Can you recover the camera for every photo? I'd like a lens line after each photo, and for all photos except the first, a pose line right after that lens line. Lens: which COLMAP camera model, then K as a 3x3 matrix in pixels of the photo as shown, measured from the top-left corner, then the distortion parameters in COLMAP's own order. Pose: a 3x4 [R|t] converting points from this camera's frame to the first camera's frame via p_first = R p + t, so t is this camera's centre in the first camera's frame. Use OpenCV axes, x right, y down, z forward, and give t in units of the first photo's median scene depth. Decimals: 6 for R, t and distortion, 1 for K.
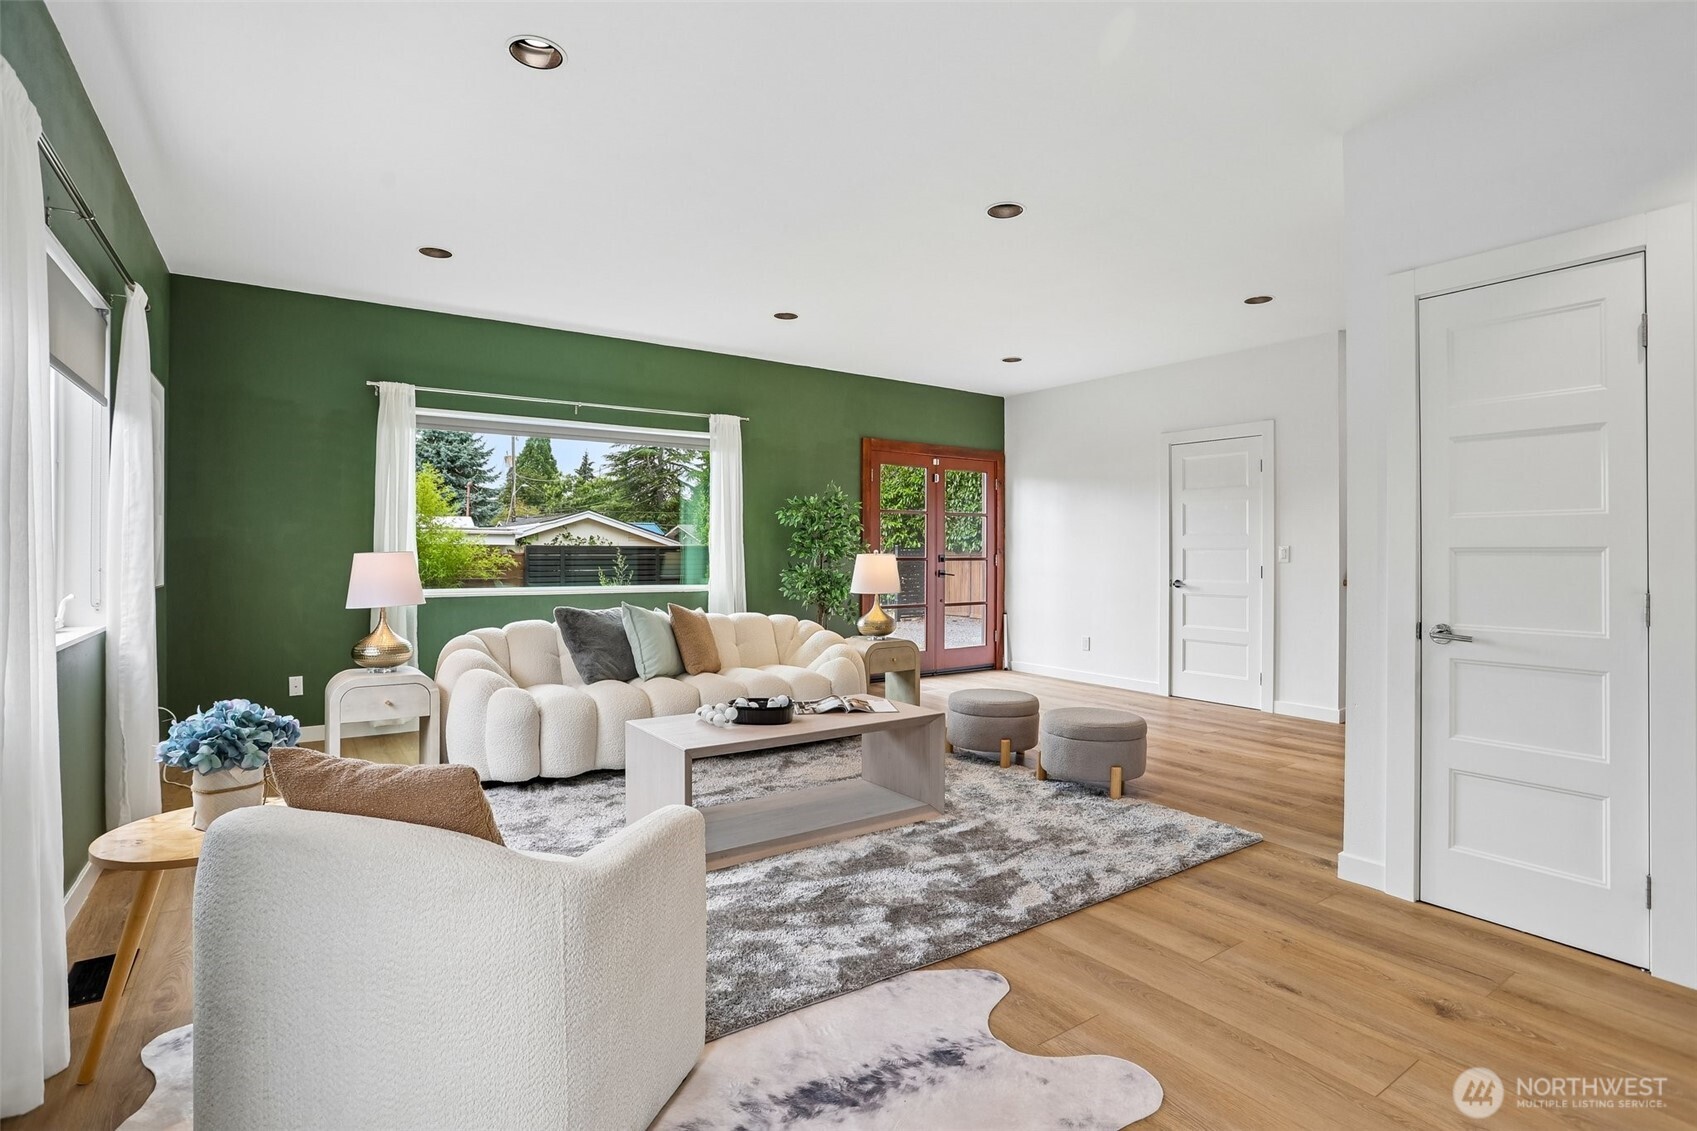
lens RADIAL K [[824.2, 0, 845.4], [0, 824.2, 557.8], [0, 0, 1]] dist [-0.062538, 0.022126]
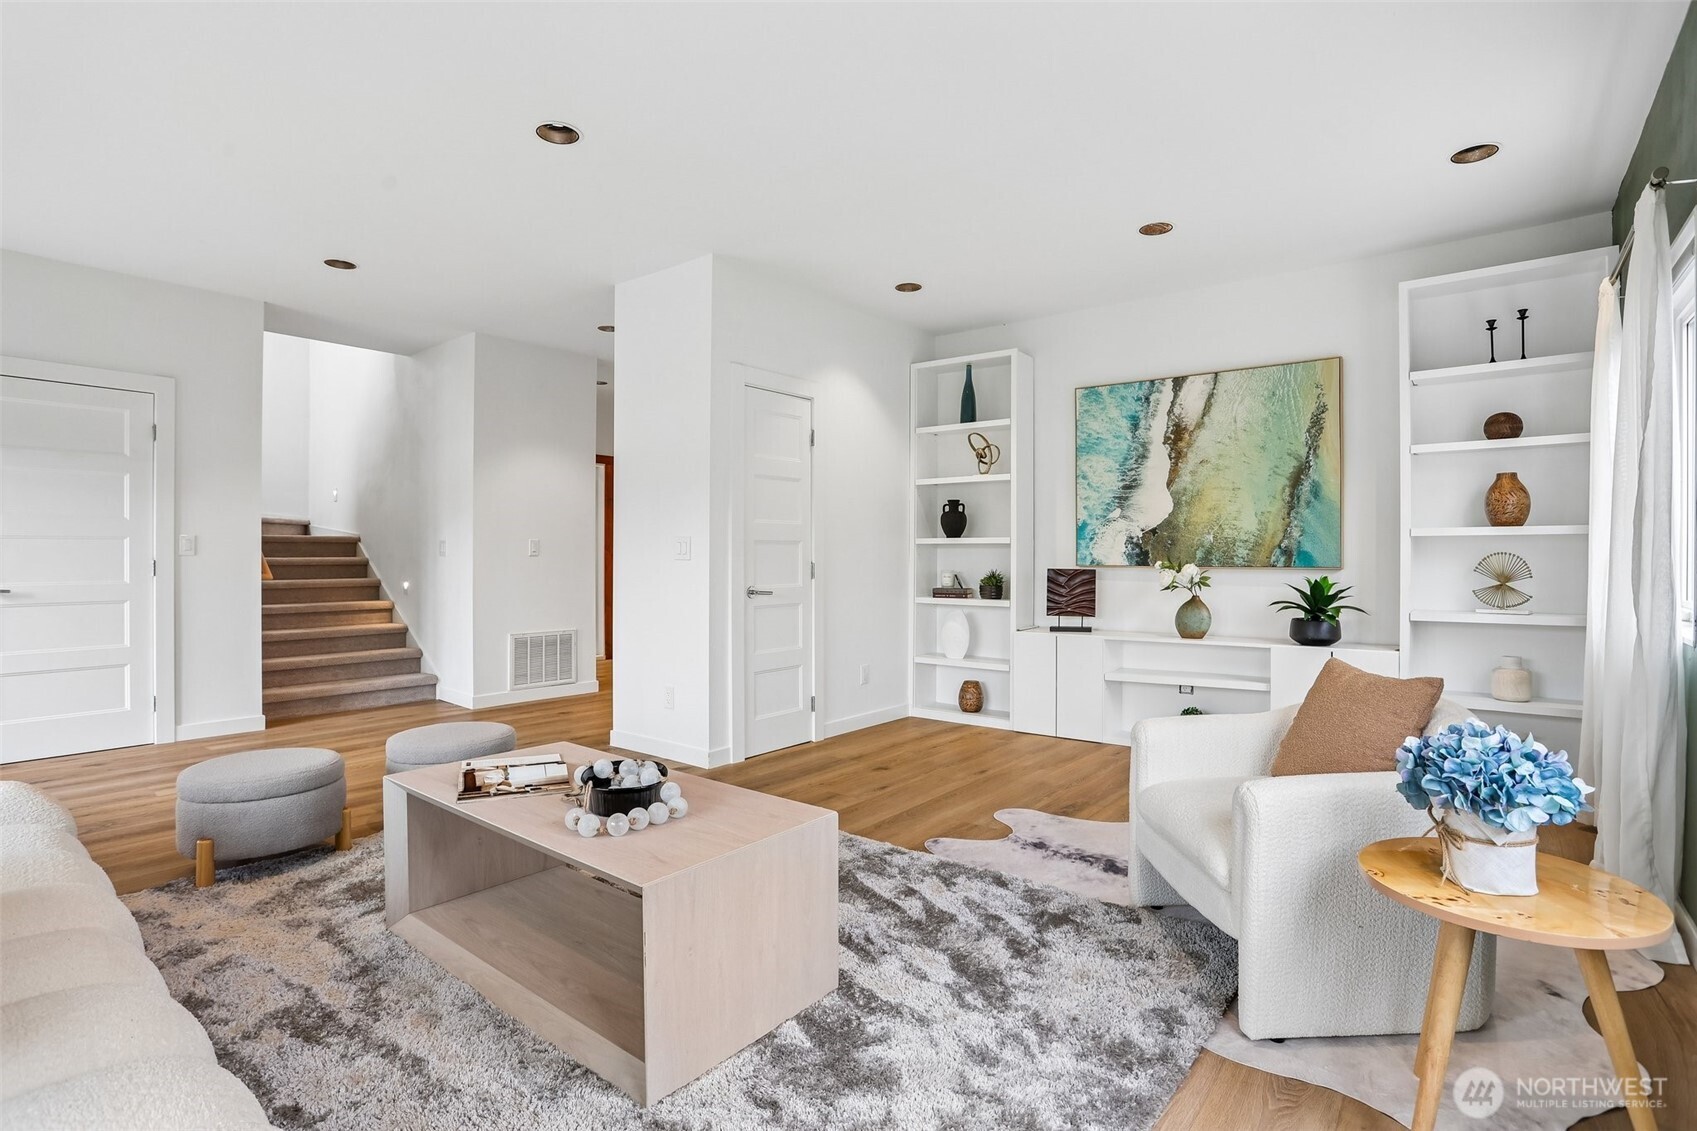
lens RADIAL K [[824.2, 0, 846.3], [0, 824.2, 558.1], [0, 0, 1]] dist [-0.062538, 0.022126]
pose [[-0.297462, -0.005228, 0.954719, -1.242482], [0.000757, 0.999983, 0.005712, 0.012915], [-0.954733, 0.002422, -0.297453, 1.714747]]
